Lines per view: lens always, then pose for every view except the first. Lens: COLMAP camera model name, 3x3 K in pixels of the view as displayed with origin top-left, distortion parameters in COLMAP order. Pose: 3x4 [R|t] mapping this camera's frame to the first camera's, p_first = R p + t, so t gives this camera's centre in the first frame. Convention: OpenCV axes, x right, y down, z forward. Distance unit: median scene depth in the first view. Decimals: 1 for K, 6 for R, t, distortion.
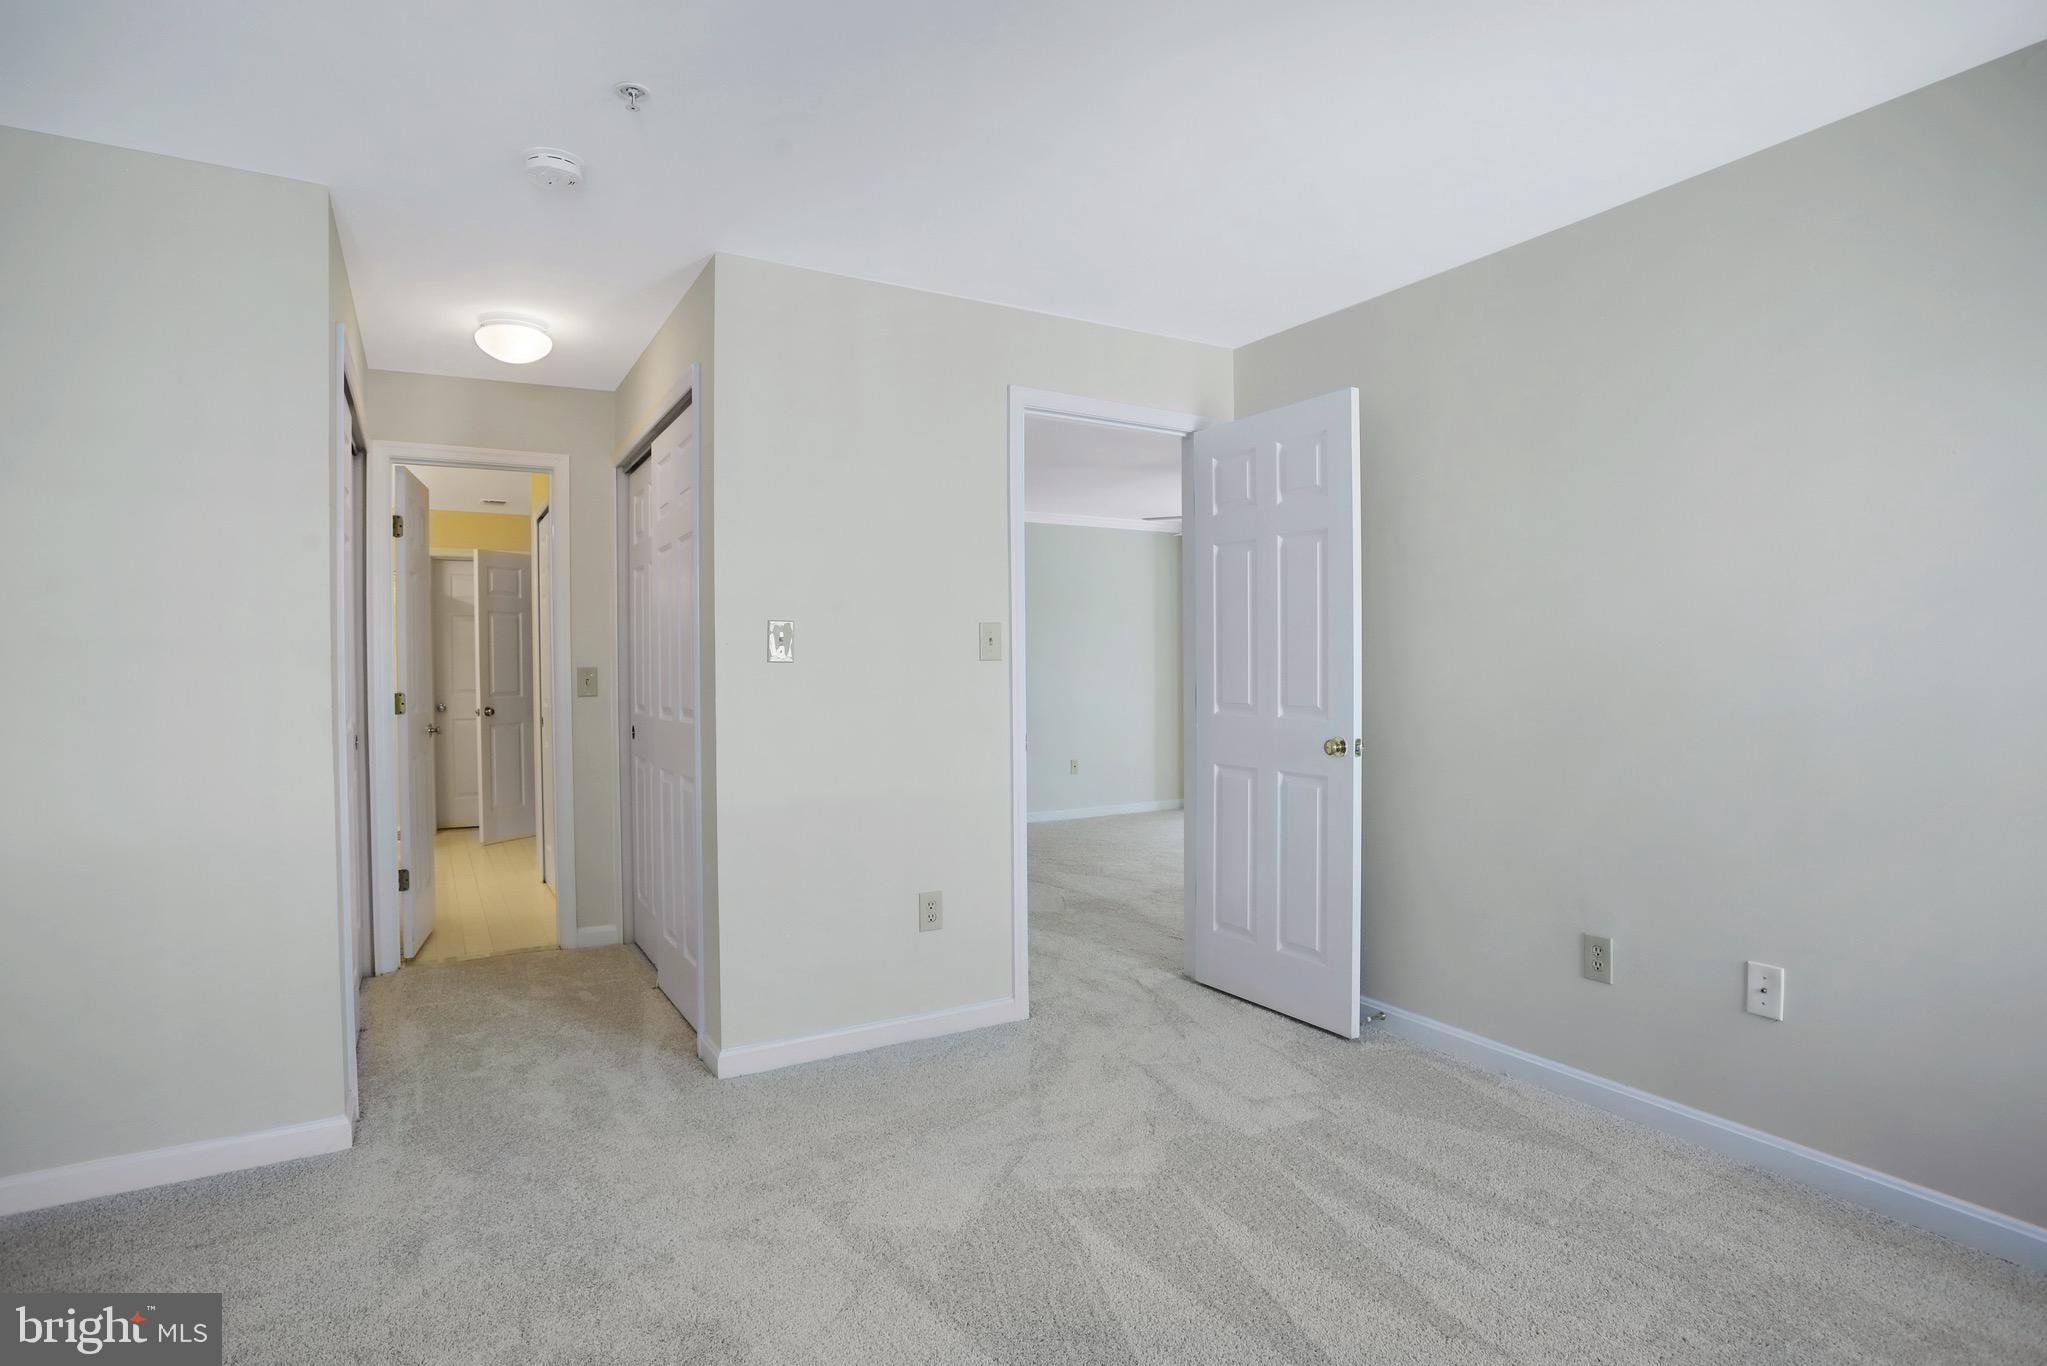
lens RADIAL K [[1084.0, 0, 1033.6], [0, 1084.0, 680.5], [0, 0, 1]] dist [-0.079893, 0.049038]
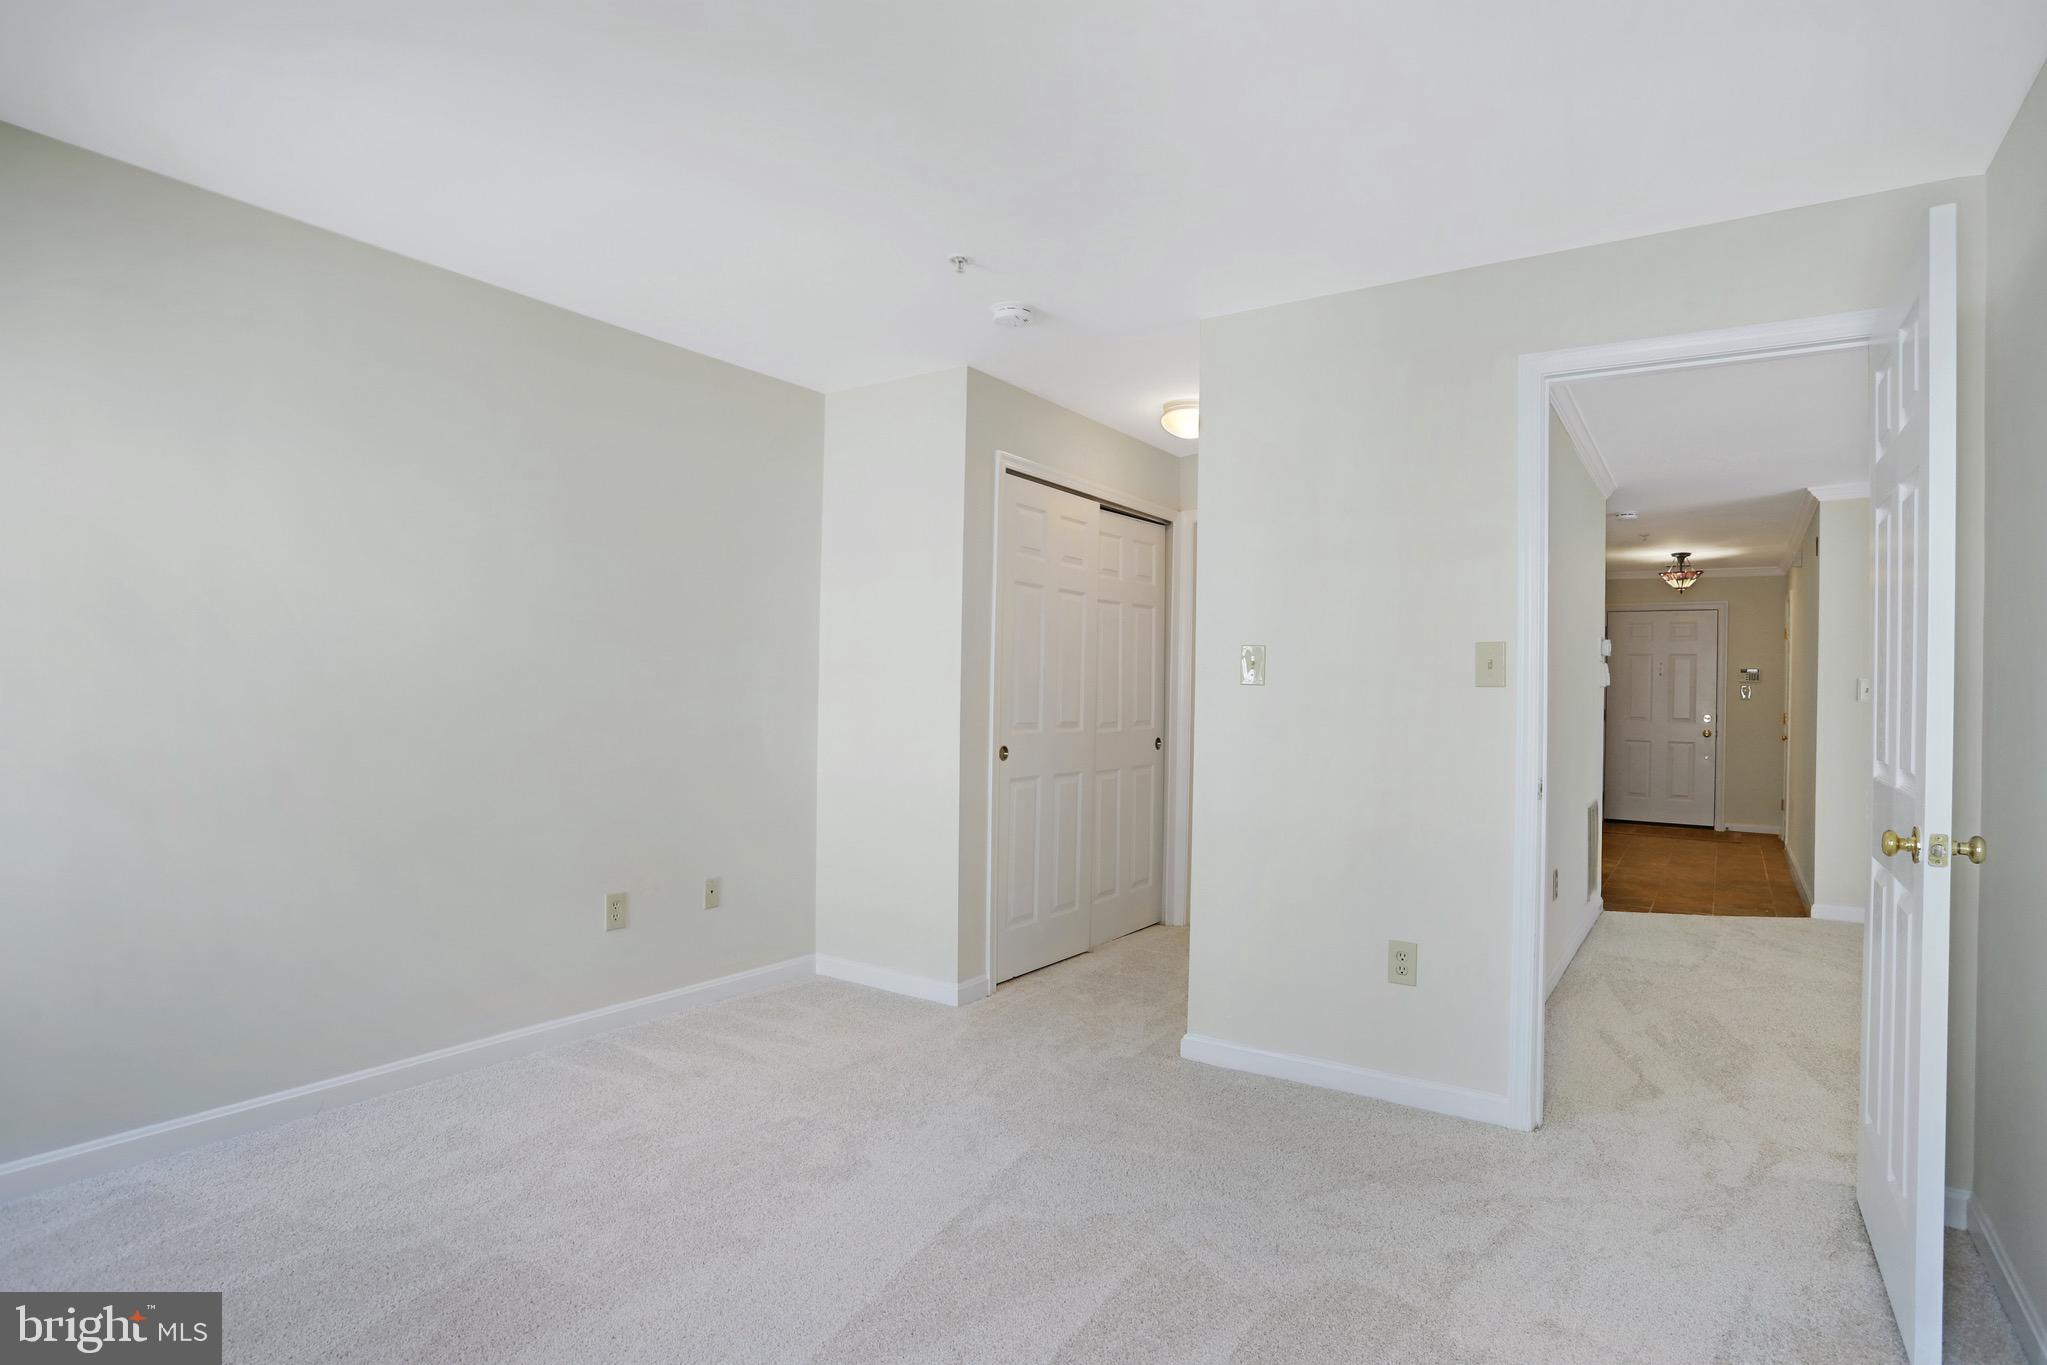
lens RADIAL K [[1084.0, 0, 1033.6], [0, 1084.0, 680.0], [0, 0, 1]] dist [-0.079893, 0.049038]
pose [[0.412065, 0.008287, -0.911117, 0.601025], [-0.029229, 0.999564, -0.004128, -0.010377], [0.910685, 0.028332, 0.412128, 0.350342]]
